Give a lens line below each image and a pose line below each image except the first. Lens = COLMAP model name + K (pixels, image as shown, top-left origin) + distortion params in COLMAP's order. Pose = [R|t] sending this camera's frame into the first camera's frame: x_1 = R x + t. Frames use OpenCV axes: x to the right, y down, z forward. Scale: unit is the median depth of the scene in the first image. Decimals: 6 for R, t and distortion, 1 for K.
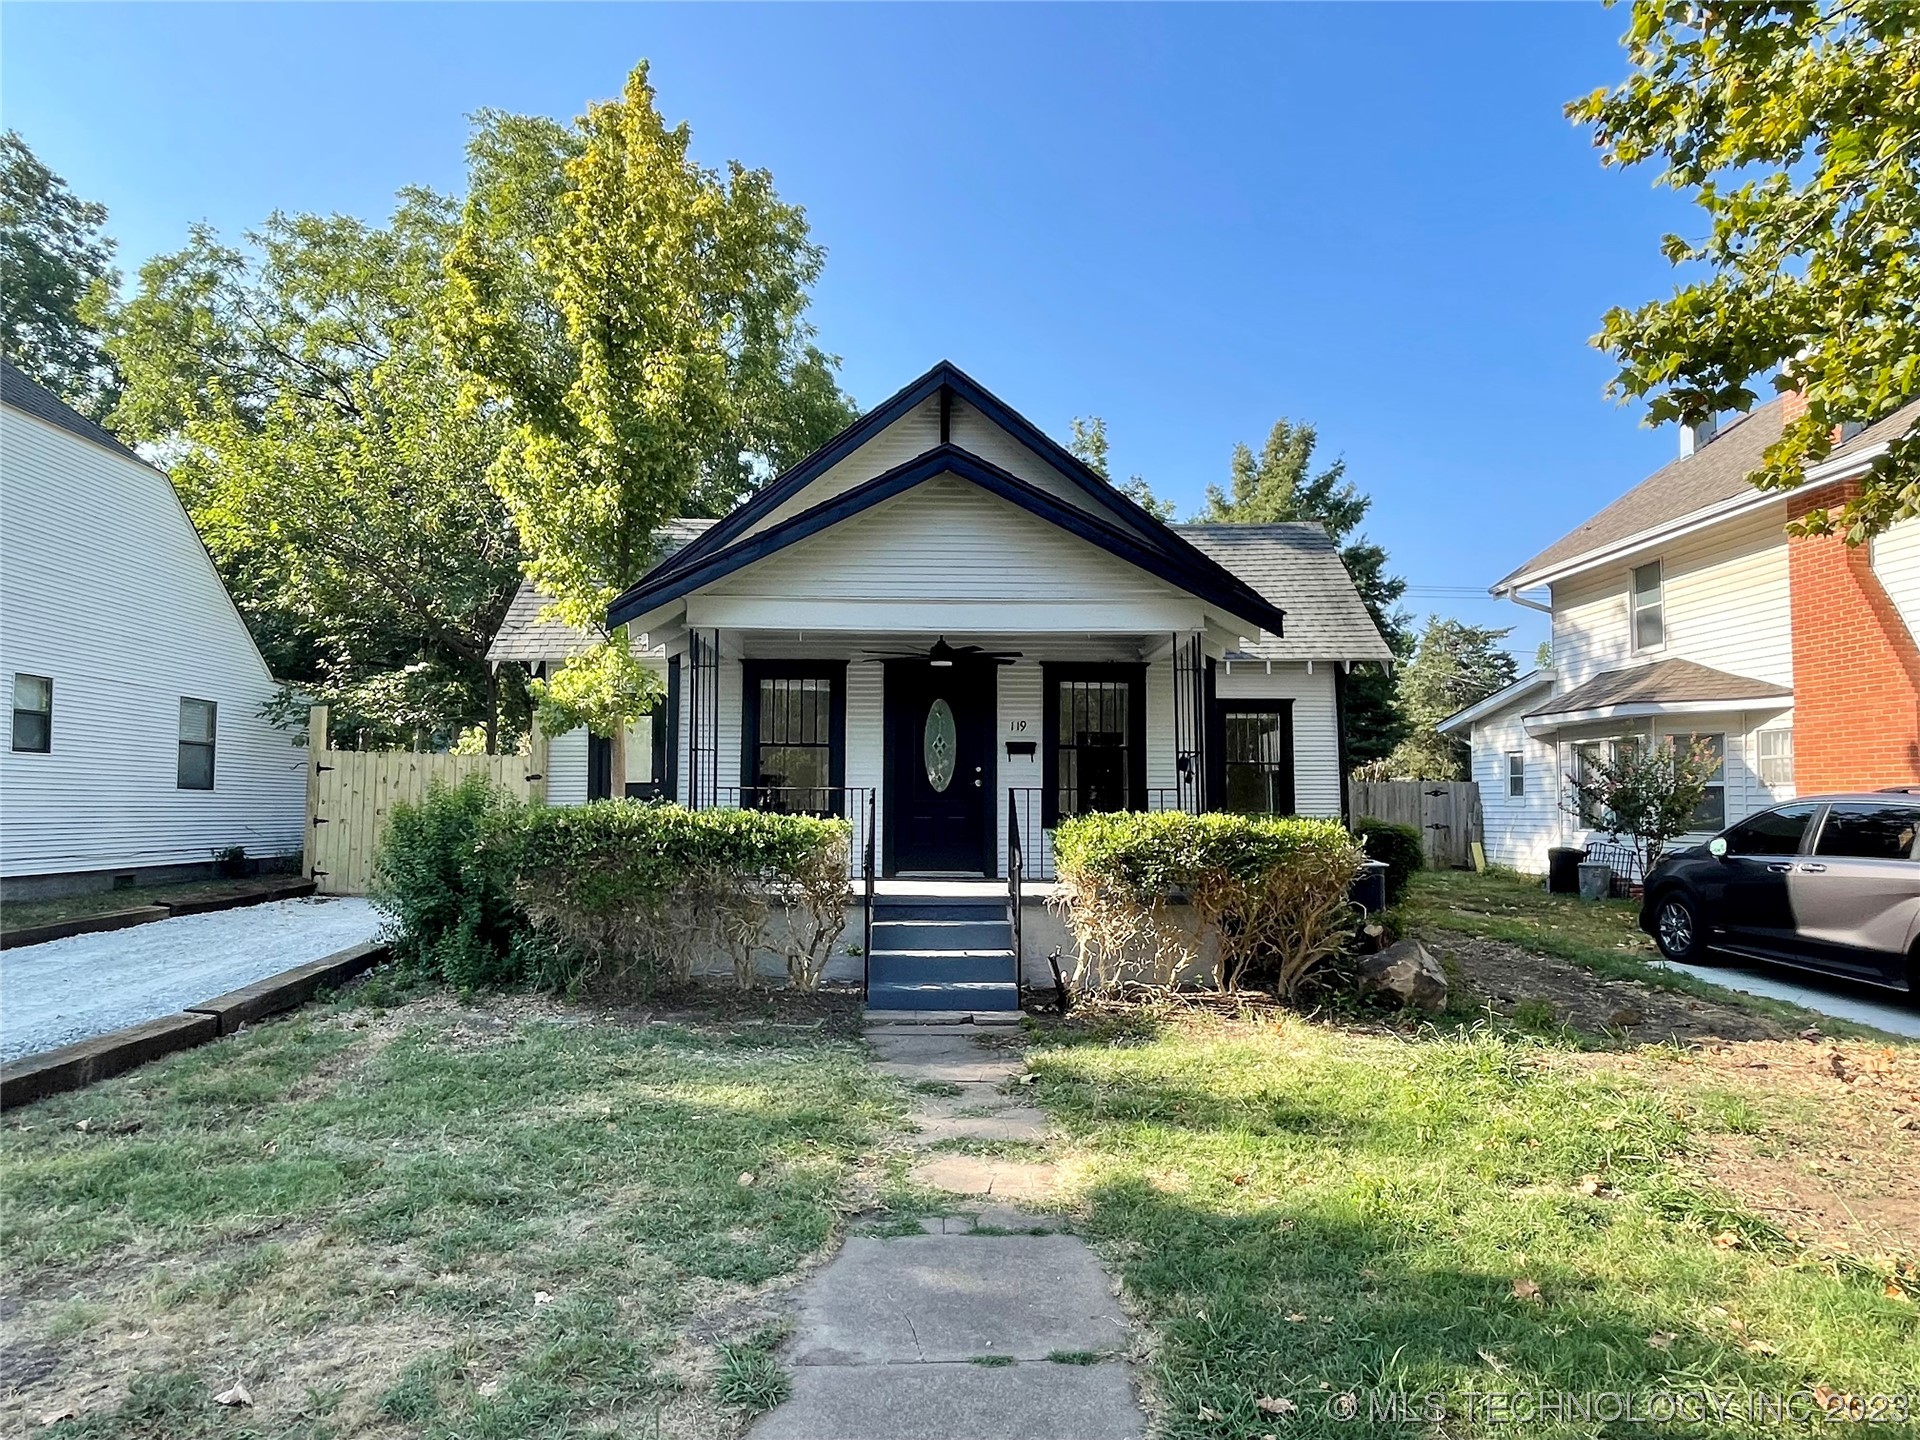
lens RADIAL K [[1230.6, 0, 960.0], [0, 1230.6, 720.0], [0, 0, 1]] dist [-0.003797, -0.001369]
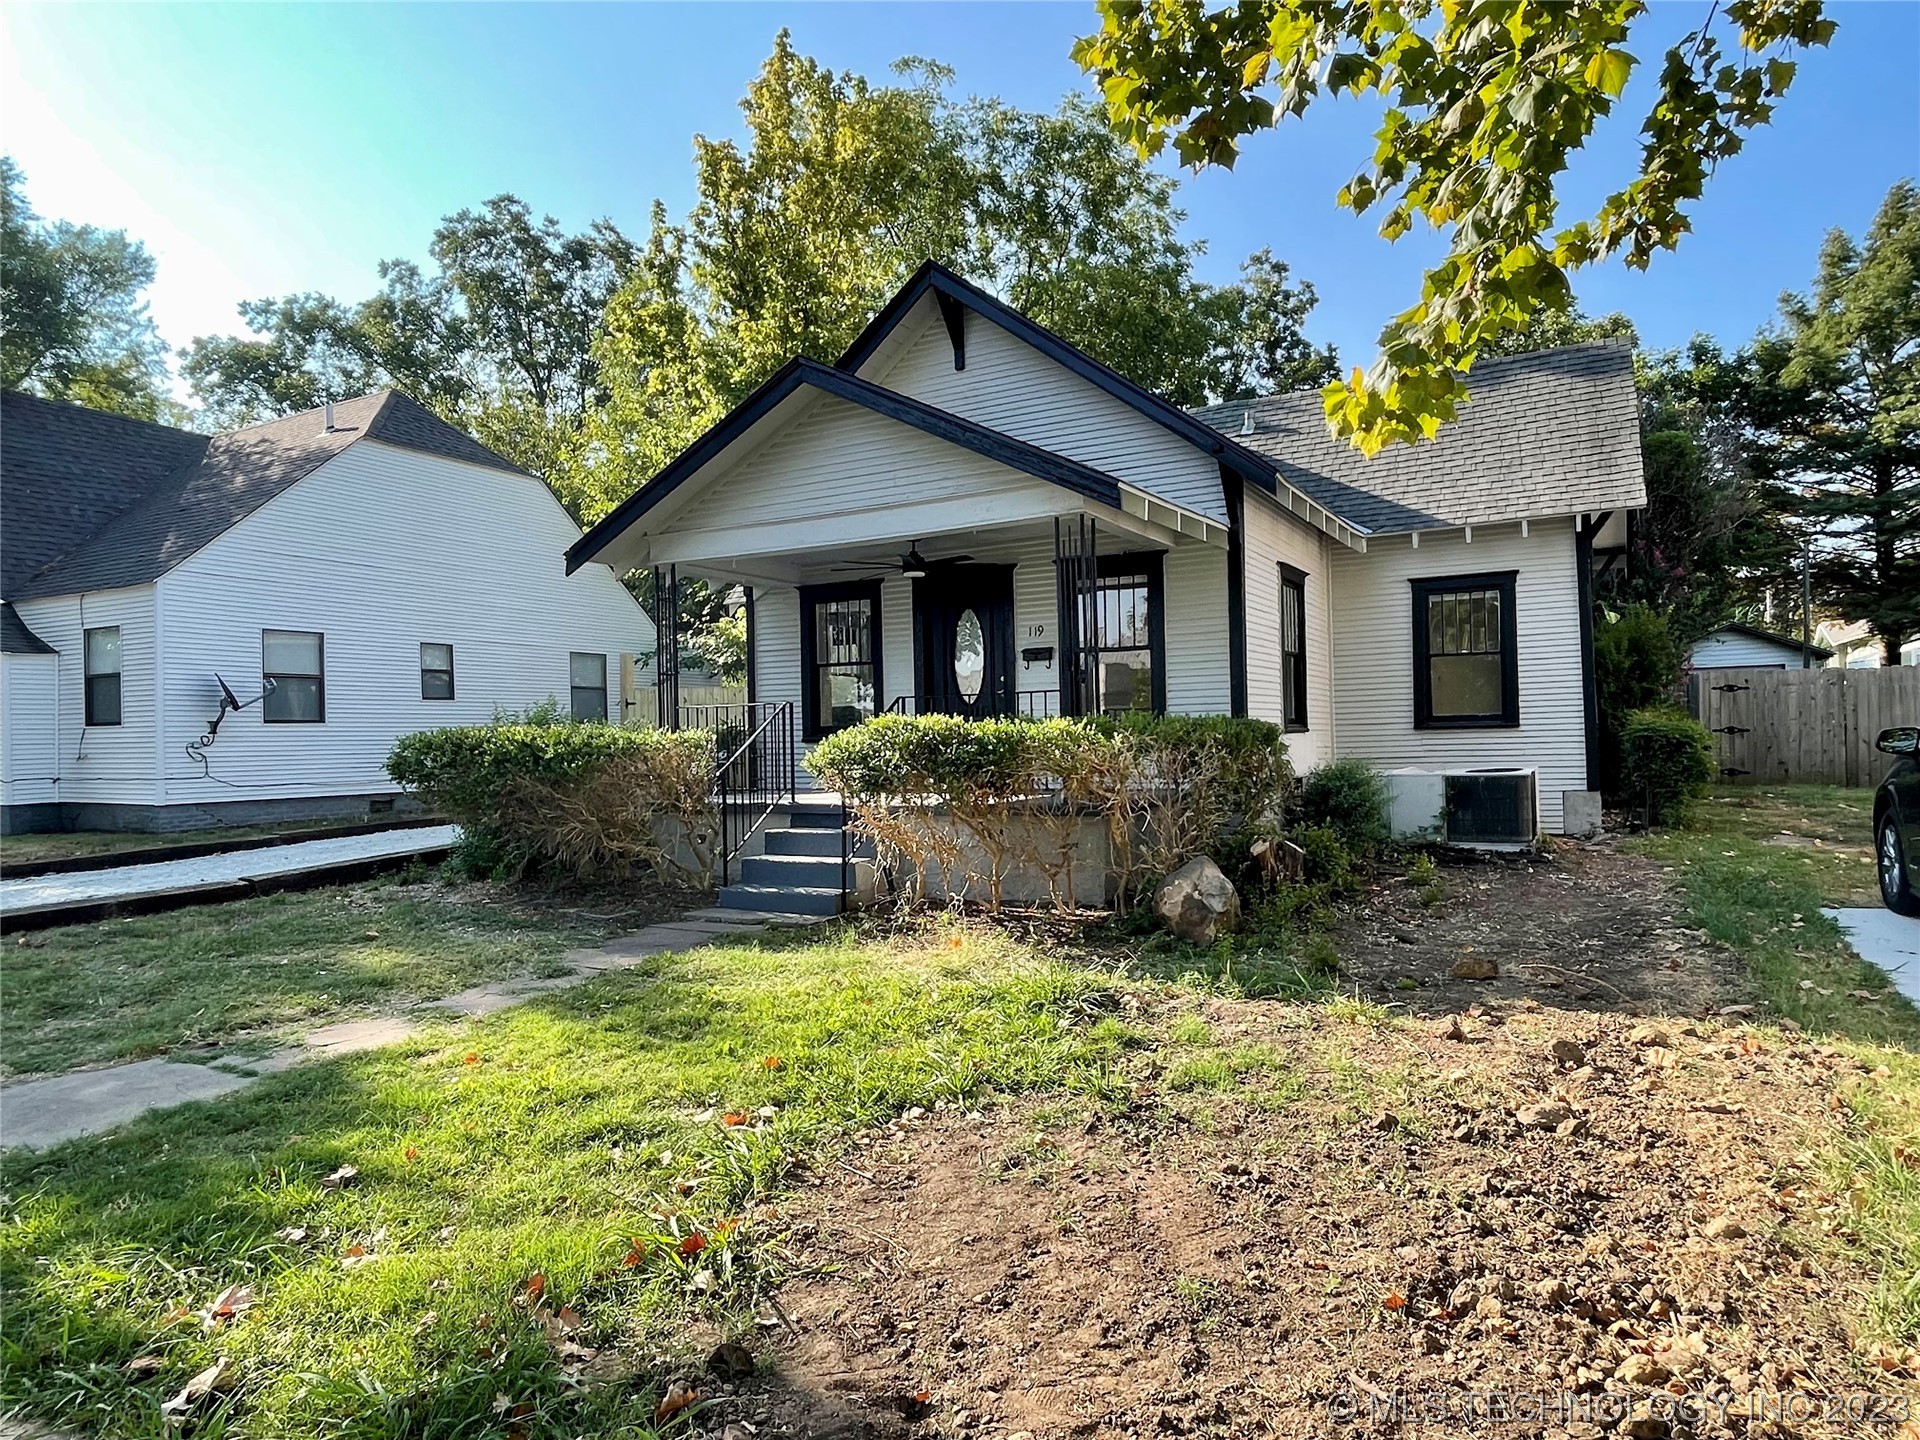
lens RADIAL K [[1238.1, 0, 960.0], [0, 1238.1, 720.0], [0, 0, 1]] dist [0.008924, 0.000657]
pose [[0.847560, -0.033237, -0.529658, 0.504316], [0.064686, 0.997065, 0.040942, 0.030452], [0.526743, -0.068963, 0.847223, 0.153526]]
